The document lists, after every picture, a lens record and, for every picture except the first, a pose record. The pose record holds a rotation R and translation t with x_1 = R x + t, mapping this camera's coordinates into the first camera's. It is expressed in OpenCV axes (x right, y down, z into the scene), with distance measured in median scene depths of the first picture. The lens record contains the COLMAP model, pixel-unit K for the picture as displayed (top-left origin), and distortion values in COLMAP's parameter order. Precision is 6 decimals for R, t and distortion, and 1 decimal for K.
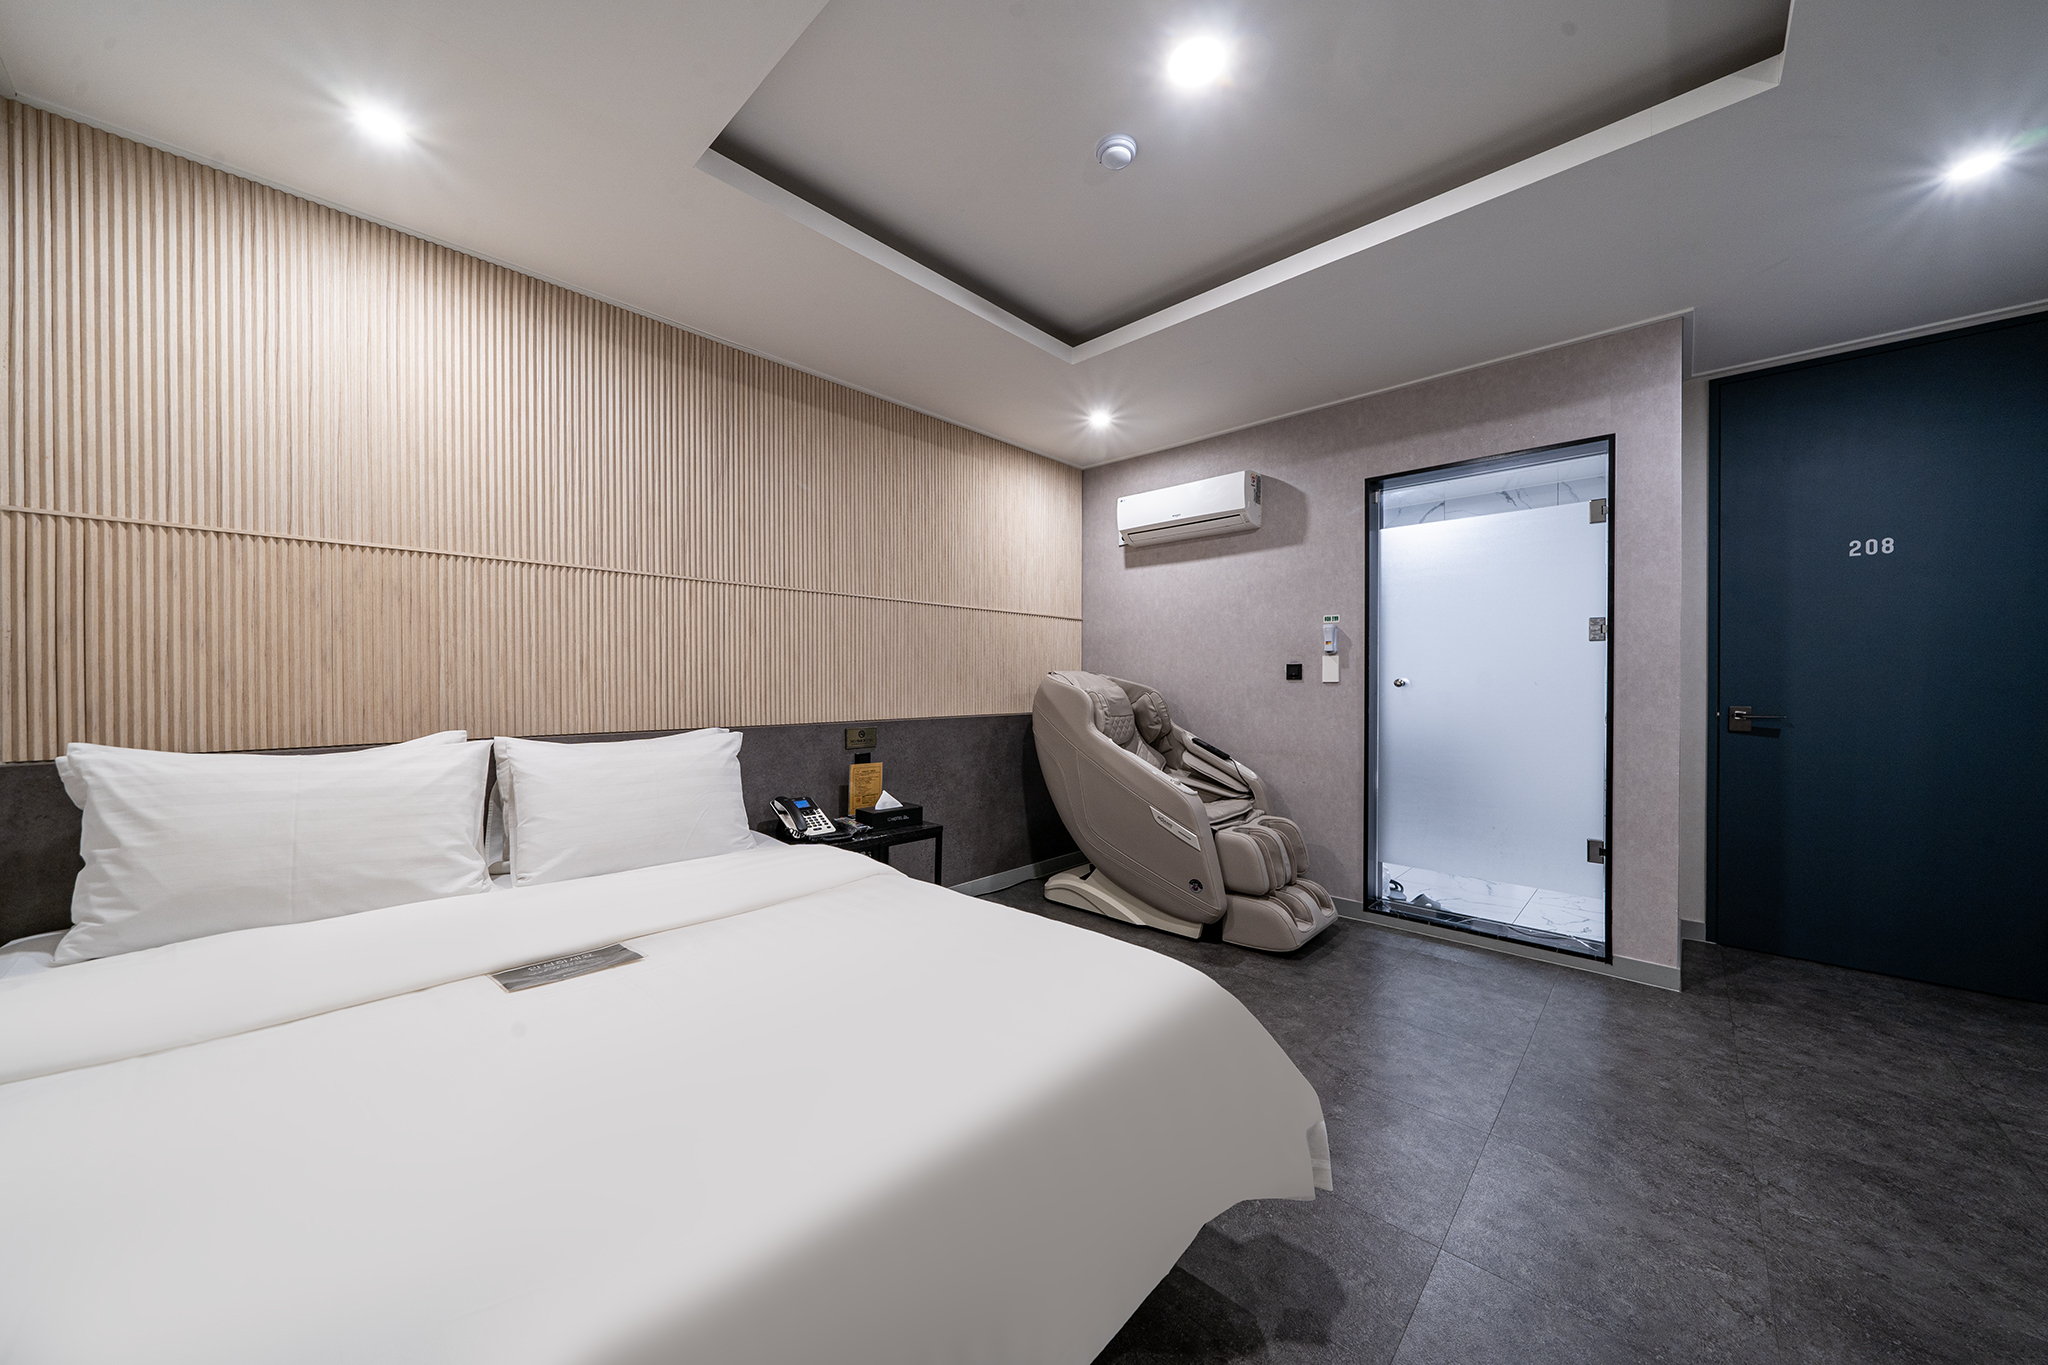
lens RADIAL K [[702.9, 0, 1024.0], [0, 702.9, 682.5], [0, 0, 1]] dist [-0.000721, -0.000001]
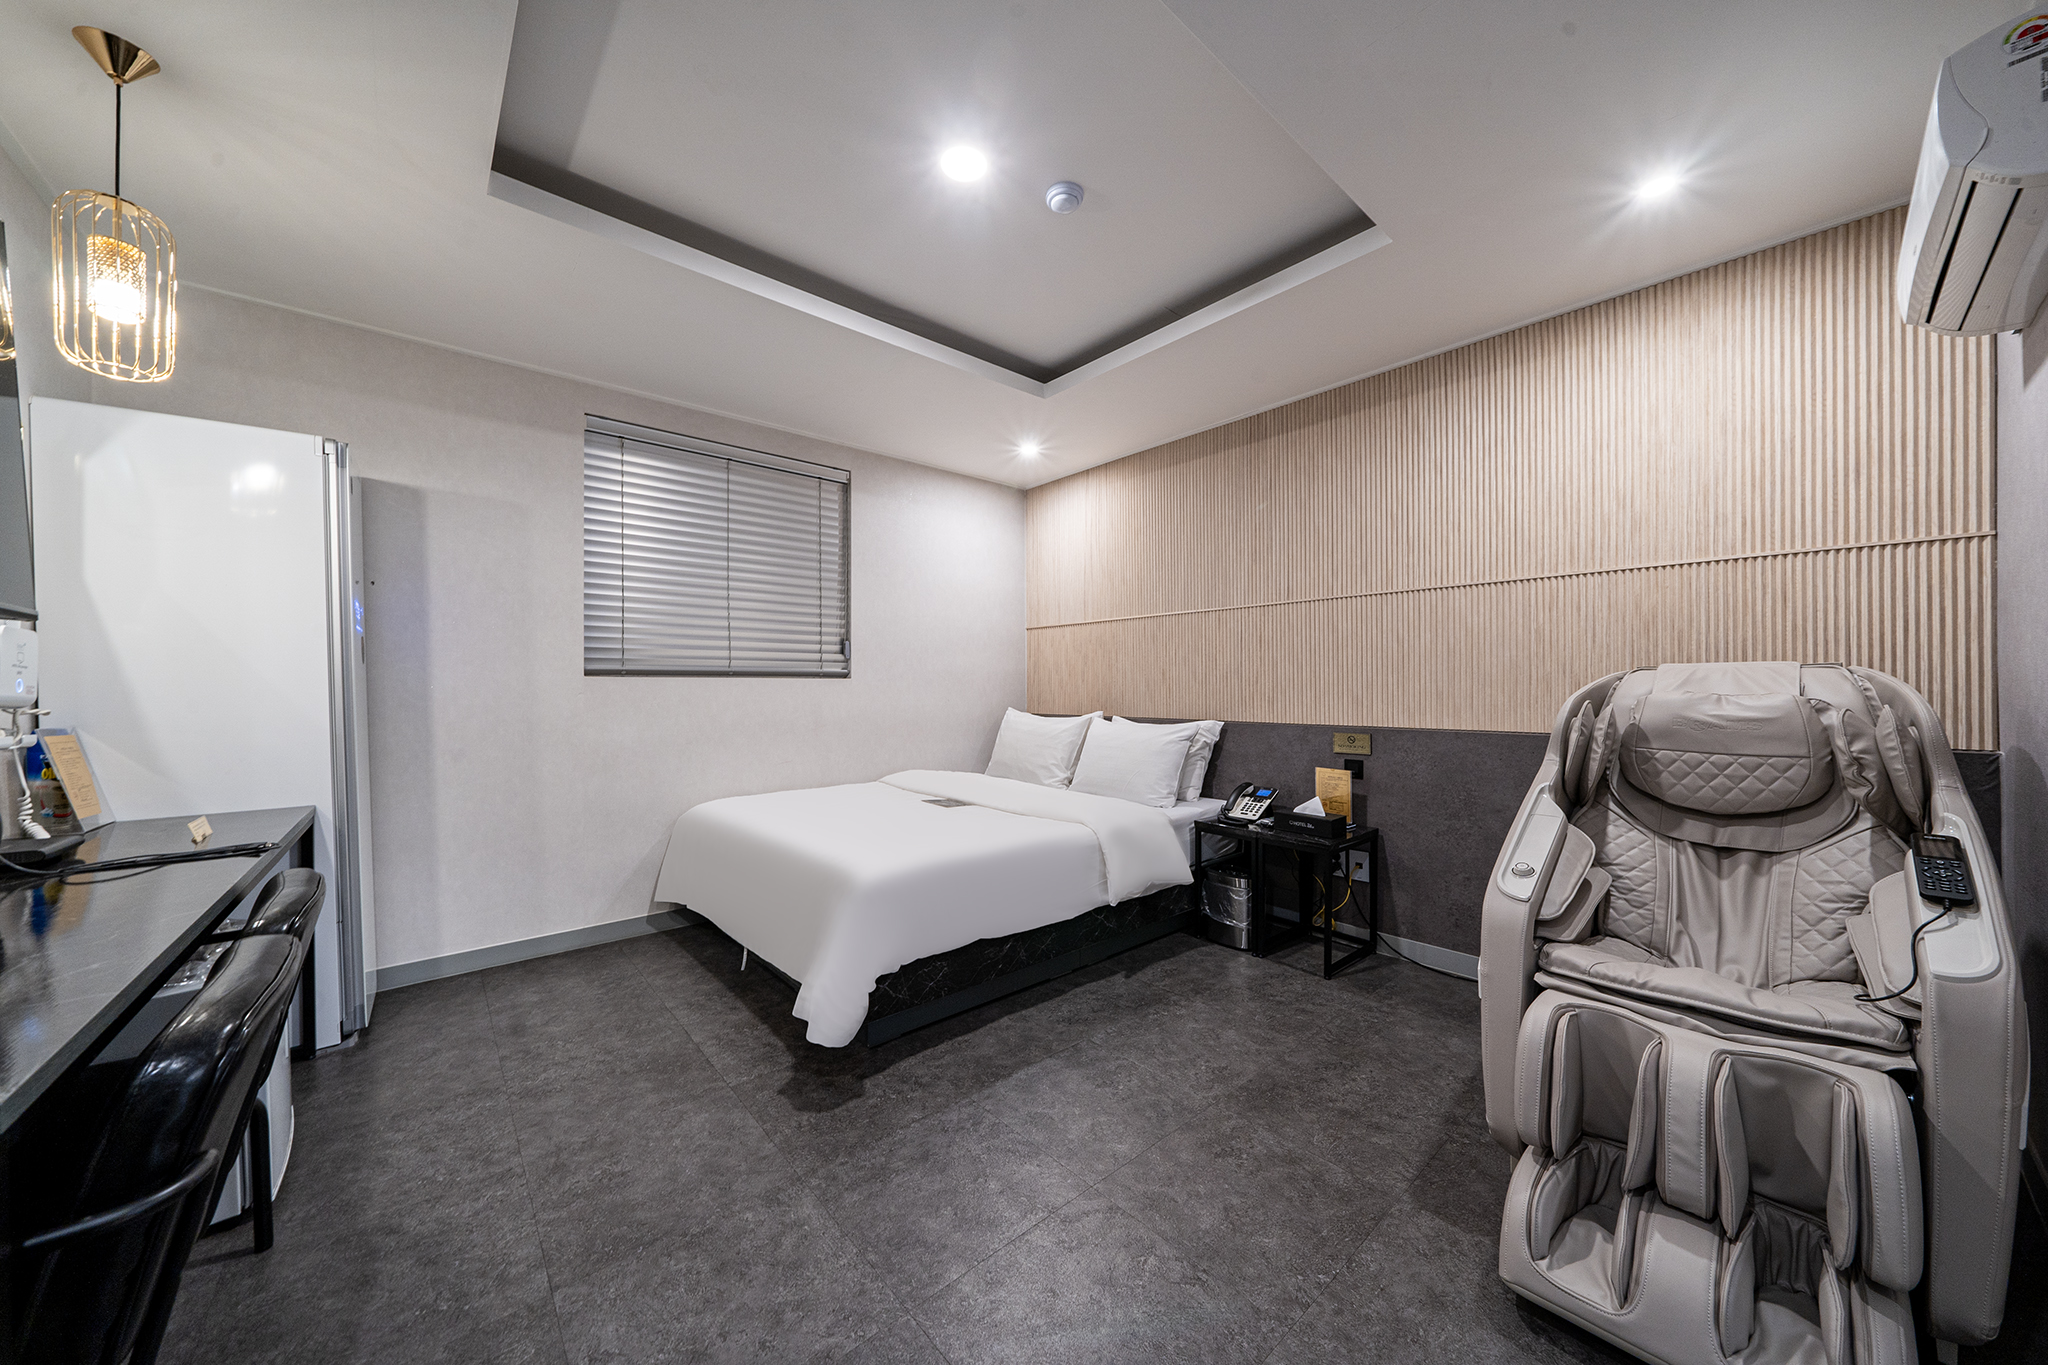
lens RADIAL K [[702.9, 0, 1024.0], [0, 702.9, 682.5], [0, 0, 1]] dist [-0.000721, -0.000001]
pose [[-0.104147, -0.016004, -0.994433, 0.819486], [-0.010091, 0.999836, -0.015034, 0.013741], [0.994511, 0.008469, -0.104291, 0.712853]]
